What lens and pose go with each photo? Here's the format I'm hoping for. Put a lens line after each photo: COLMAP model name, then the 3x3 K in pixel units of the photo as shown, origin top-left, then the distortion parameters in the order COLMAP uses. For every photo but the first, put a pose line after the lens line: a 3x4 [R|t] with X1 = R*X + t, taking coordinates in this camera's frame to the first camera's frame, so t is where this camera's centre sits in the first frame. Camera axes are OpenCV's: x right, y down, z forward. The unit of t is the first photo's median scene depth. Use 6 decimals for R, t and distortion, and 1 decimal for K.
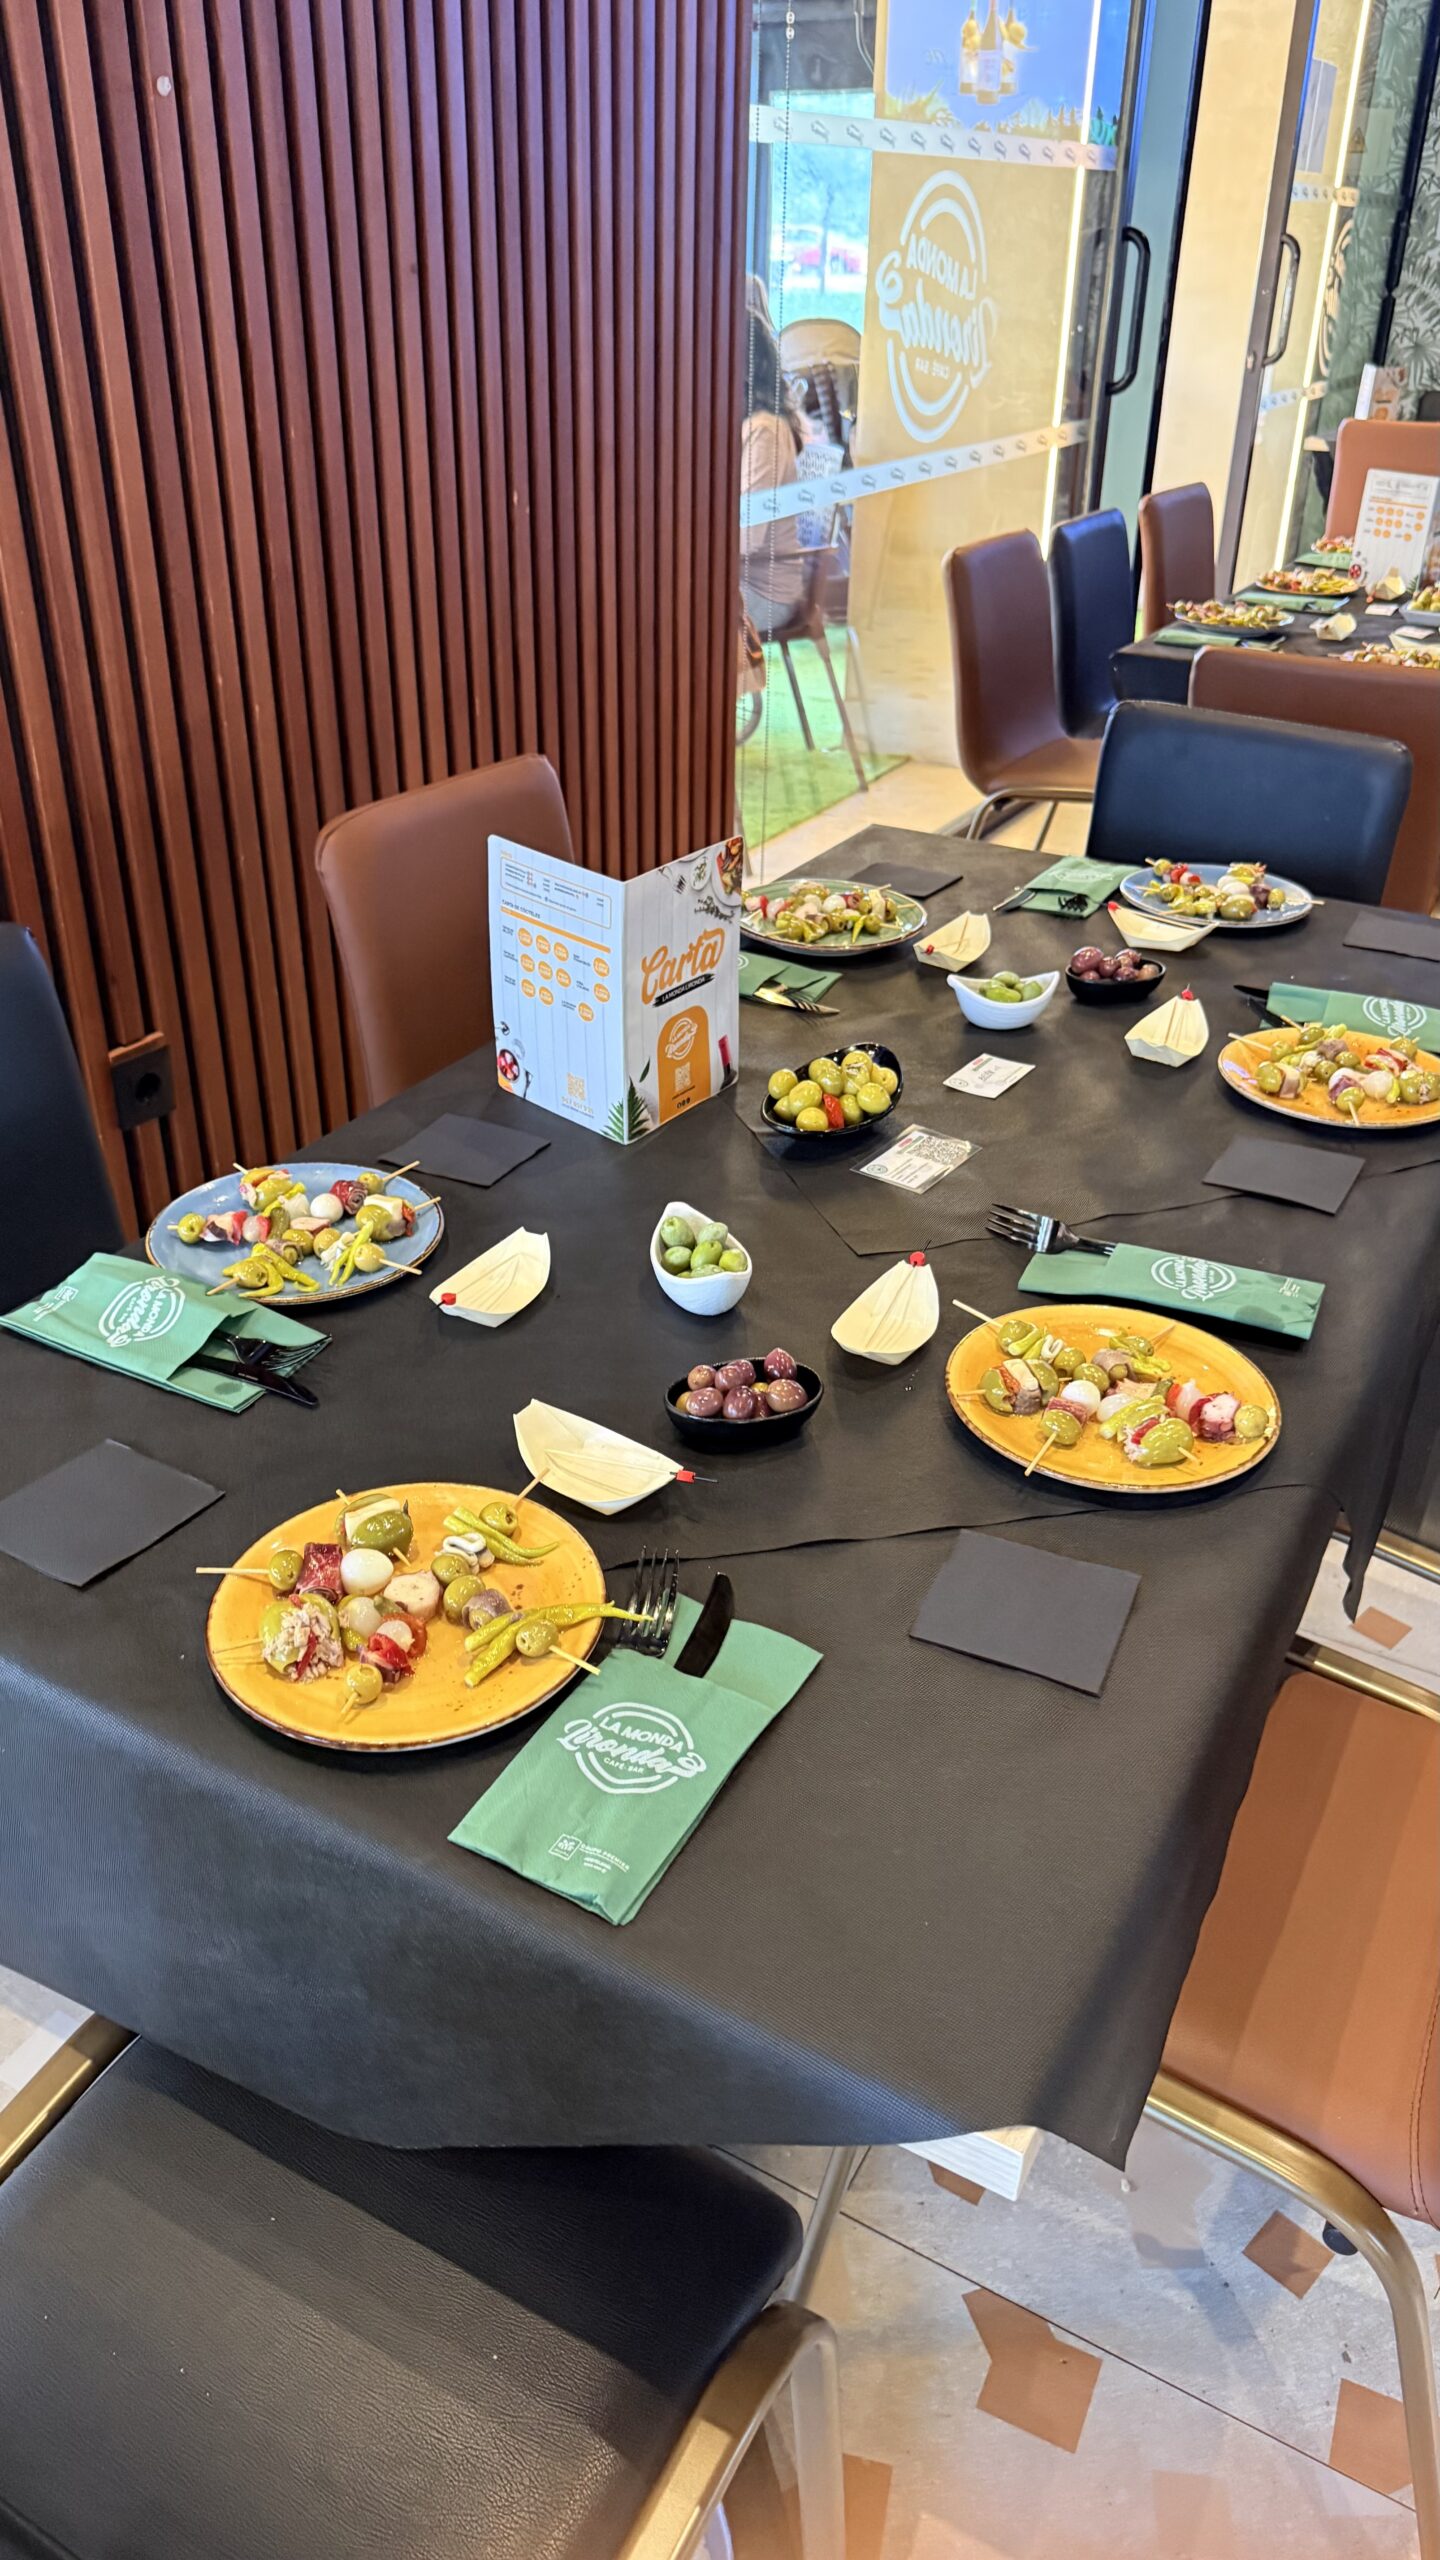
lens RADIAL K [[1811.2, 0, 714.9], [0, 1811.2, 1290.7], [0, 0, 1]] dist [0.036323, -0.036776]
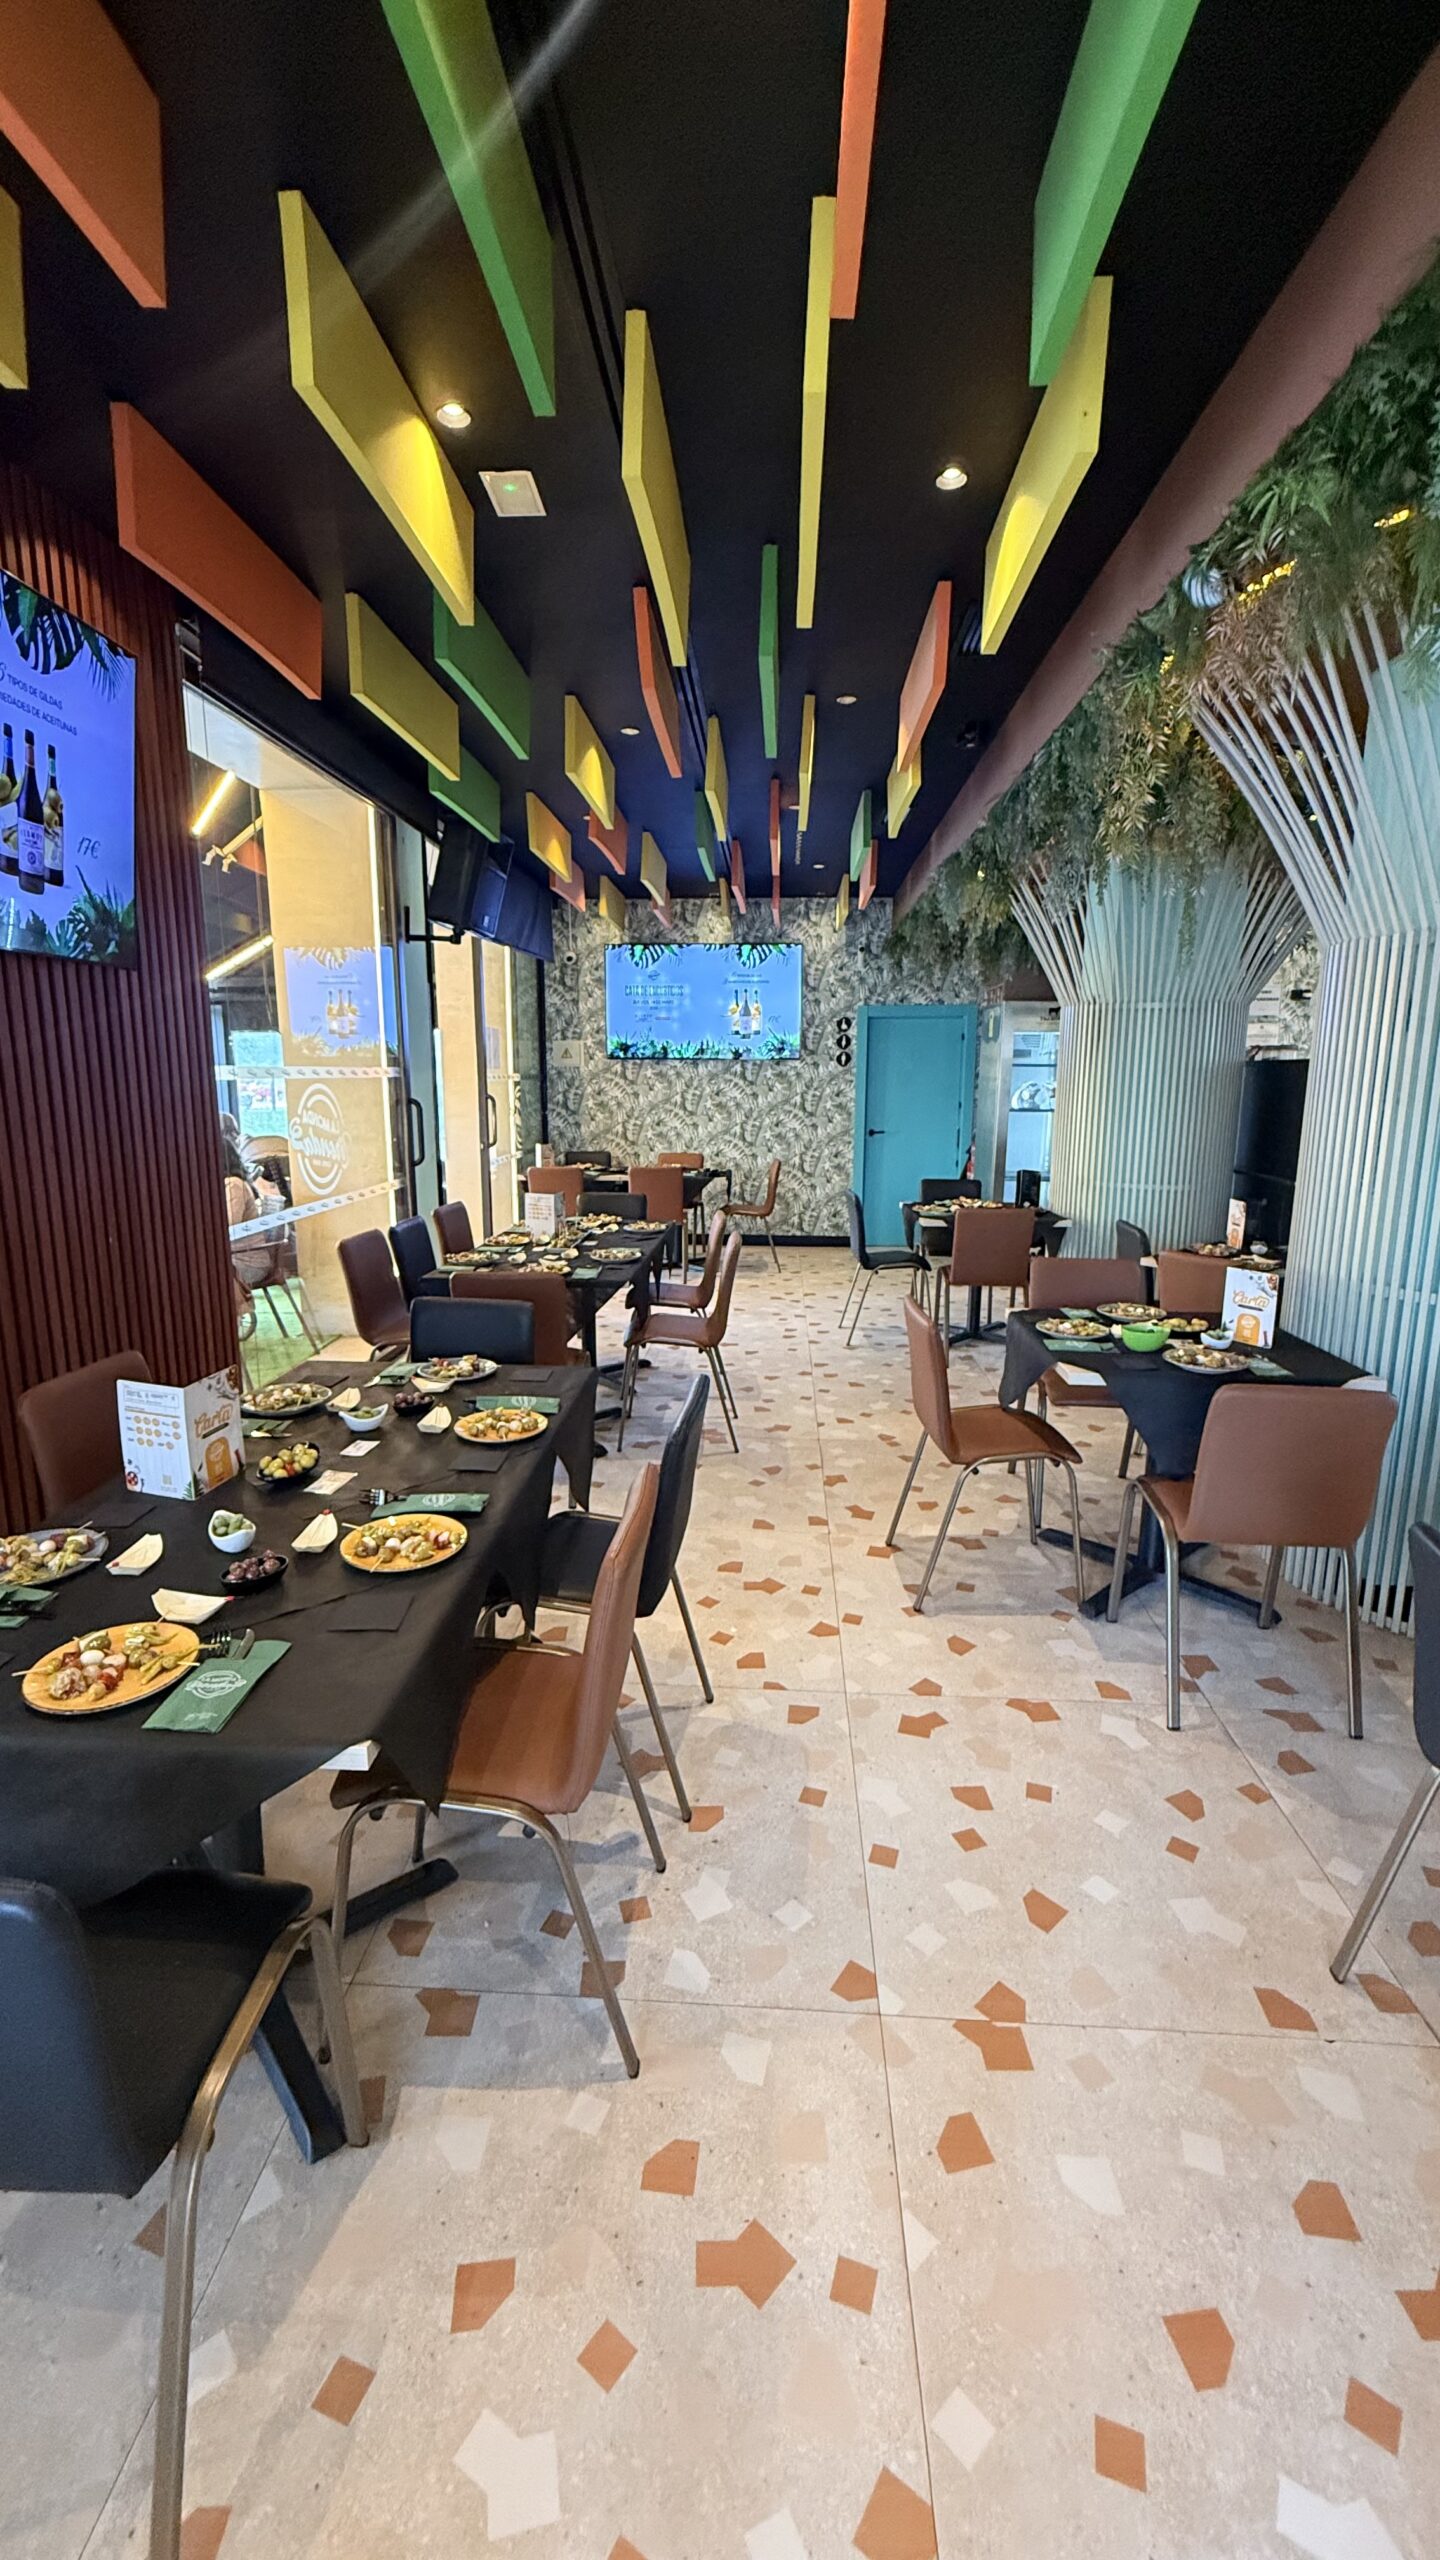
lens RADIAL K [[1043.9, 0, 718.0], [0, 1043.9, 1277.9], [0, 0, 1]] dist [0.003270, -0.000230]
pose [[0.901734, -0.097993, 0.421038, 0.019280], [0.229467, 0.933929, -0.274083, 0.170648], [-0.366362, 0.343765, 0.864642, -0.485560]]
